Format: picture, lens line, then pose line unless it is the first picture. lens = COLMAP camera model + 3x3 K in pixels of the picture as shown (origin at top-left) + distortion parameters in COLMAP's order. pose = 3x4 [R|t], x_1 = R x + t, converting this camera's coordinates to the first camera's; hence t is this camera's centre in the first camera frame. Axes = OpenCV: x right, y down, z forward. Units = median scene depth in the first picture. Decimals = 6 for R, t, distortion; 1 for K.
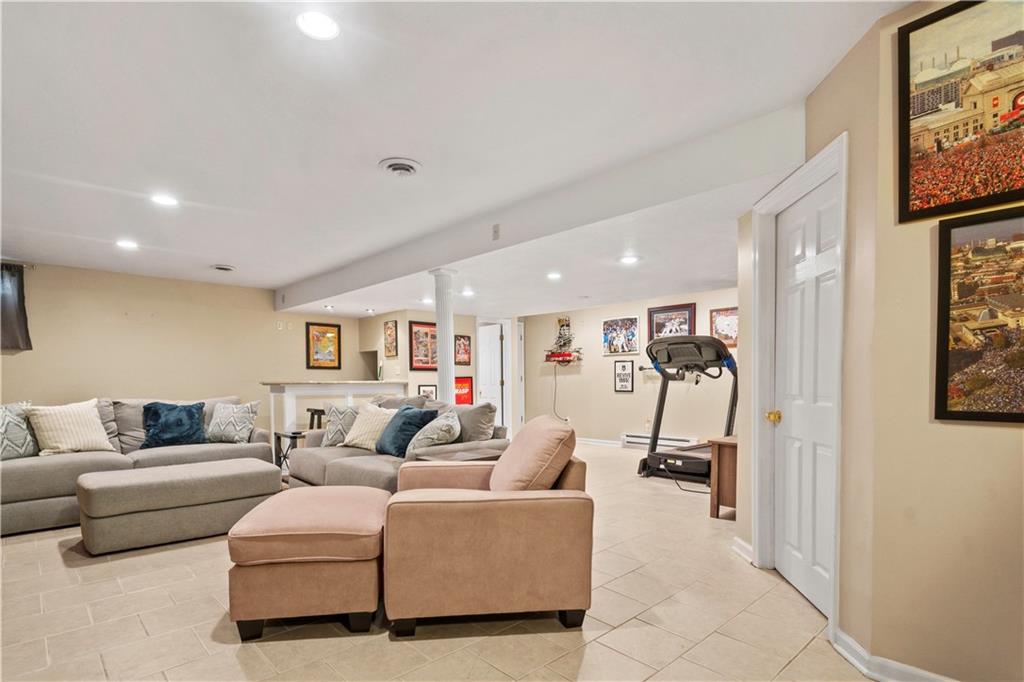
lens RADIAL K [[501.1, 0, 508.7], [0, 501.1, 398.8], [0, 0, 1]] dist [0.009804, 0.002841]
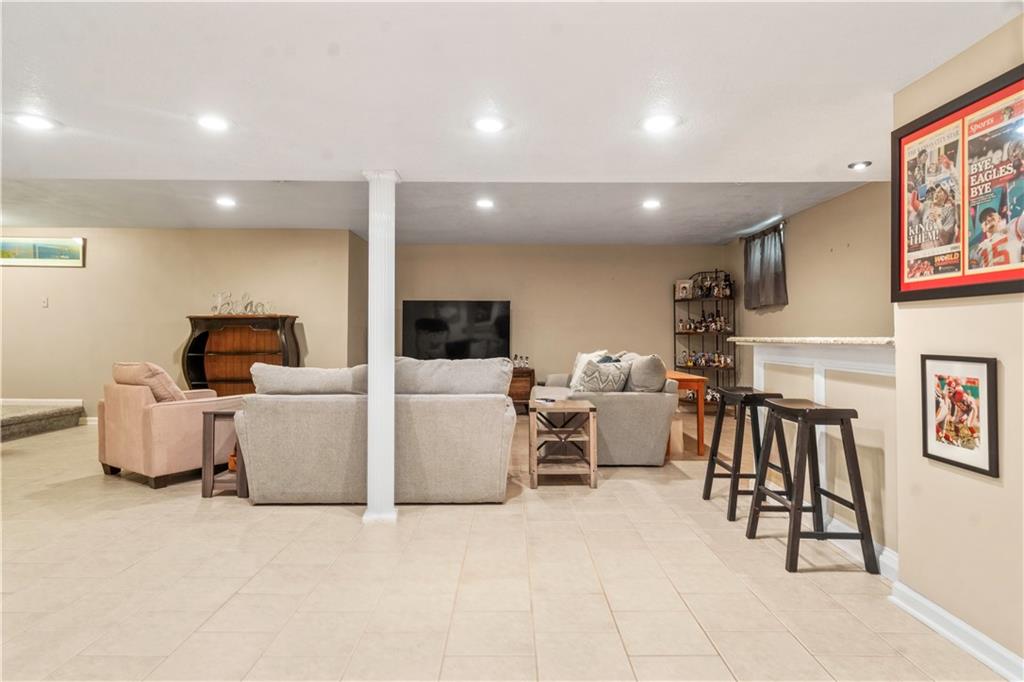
lens RADIAL K [[560.8, 0, 505.9], [0, 560.8, 332.4], [0, 0, 1]] dist [0.007064, -0.000685]
pose [[-0.683492, -0.001128, -0.729957, 0.187220], [-0.024547, 0.999469, 0.021440, -0.039256], [0.729545, 0.032572, -0.683157, 1.022318]]
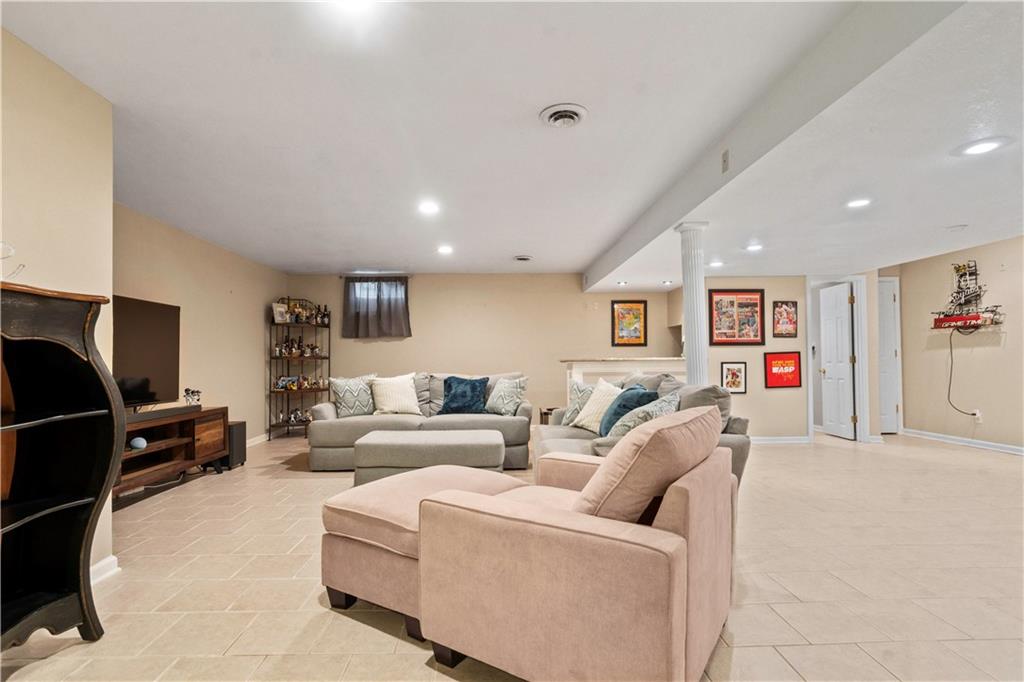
lens RADIAL K [[501.1, 0, 517.9], [0, 501.1, 352.7], [0, 0, 1]] dist [0.009804, 0.002841]
pose [[0.755946, -0.011765, -0.654528, 0.118601], [-0.018614, 0.999048, -0.039456, -0.003243], [0.654369, 0.042010, 0.755007, 0.117071]]
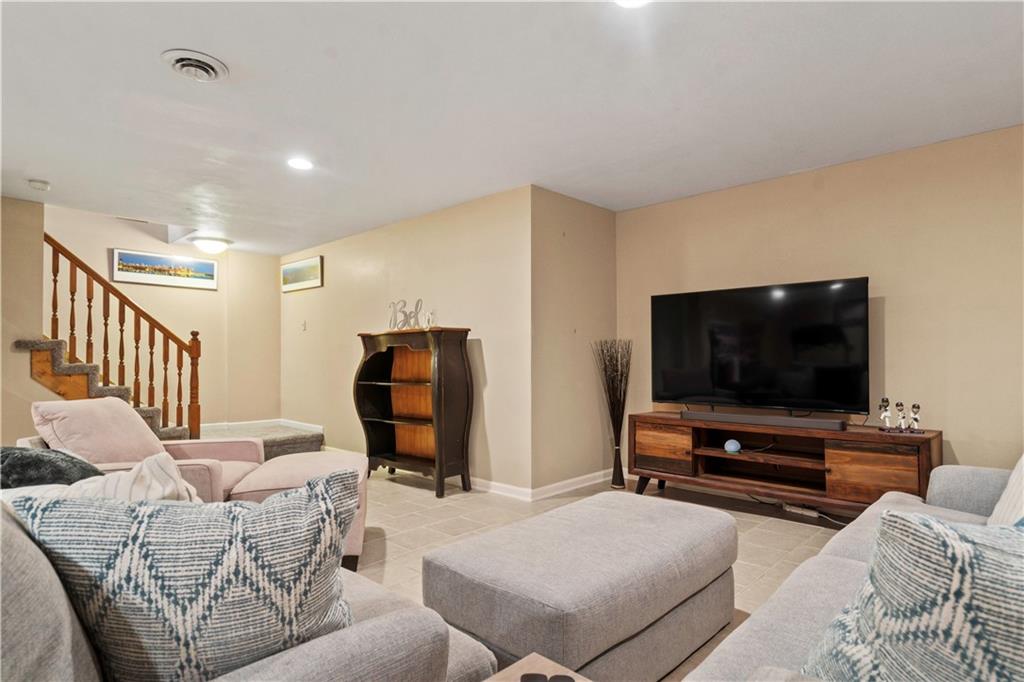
lens RADIAL K [[560.8, 0, 506.7], [0, 560.8, 341.1], [0, 0, 1]] dist [0.007064, -0.000685]
pose [[-0.998507, 0.006497, -0.054232, -0.263866], [0.006215, 0.999966, 0.005366, -0.027162], [0.054265, 0.005021, -0.998514, 0.763950]]
